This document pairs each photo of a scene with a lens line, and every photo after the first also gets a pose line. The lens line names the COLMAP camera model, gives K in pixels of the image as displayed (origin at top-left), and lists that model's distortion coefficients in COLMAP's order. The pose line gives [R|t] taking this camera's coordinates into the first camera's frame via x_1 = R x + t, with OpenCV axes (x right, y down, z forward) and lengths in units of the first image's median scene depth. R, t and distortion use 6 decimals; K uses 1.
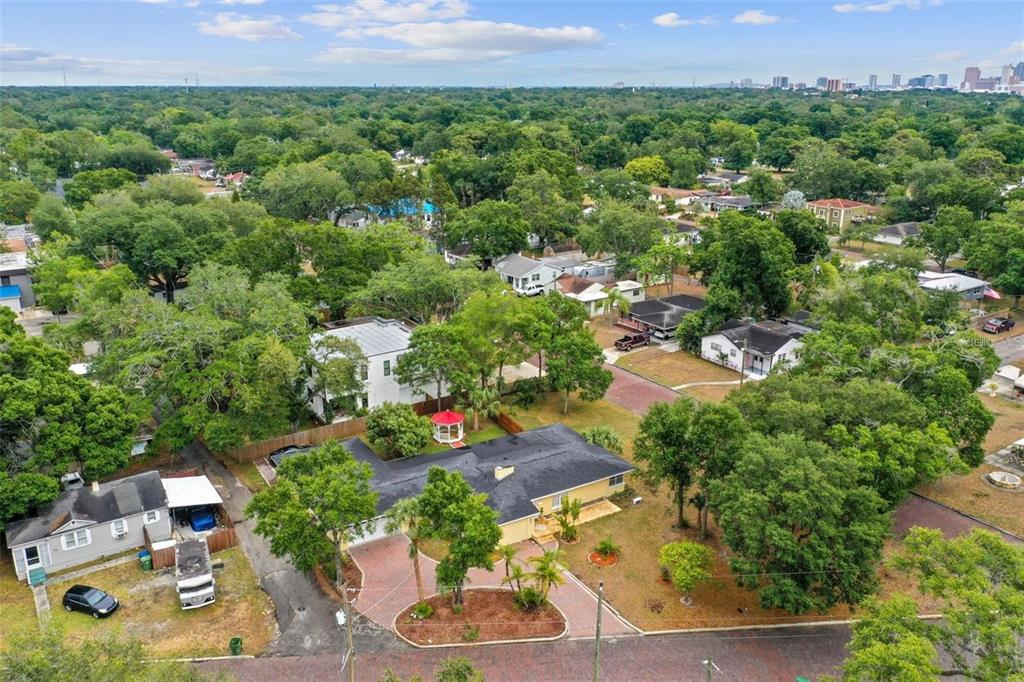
lens RADIAL K [[853.3, 0, 512.0], [0, 853.3, 341.0], [0, 0, 1]] dist [-0.003589, 0.004901]
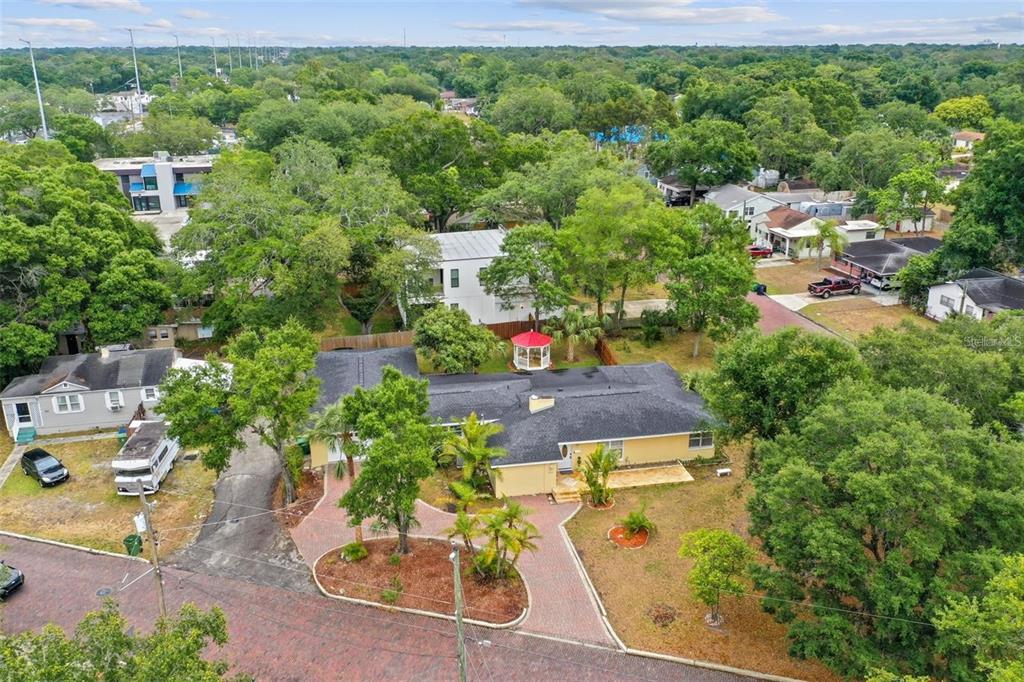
lens RADIAL K [[853.3, 0, 512.0], [0, 853.3, 341.0], [0, 0, 1]] dist [-0.003589, 0.004901]
pose [[0.927369, 0.114029, -0.356349, 0.197193], [-0.104073, 0.993456, 0.047058, 0.055273], [0.359383, -0.006553, 0.933167, 0.239796]]
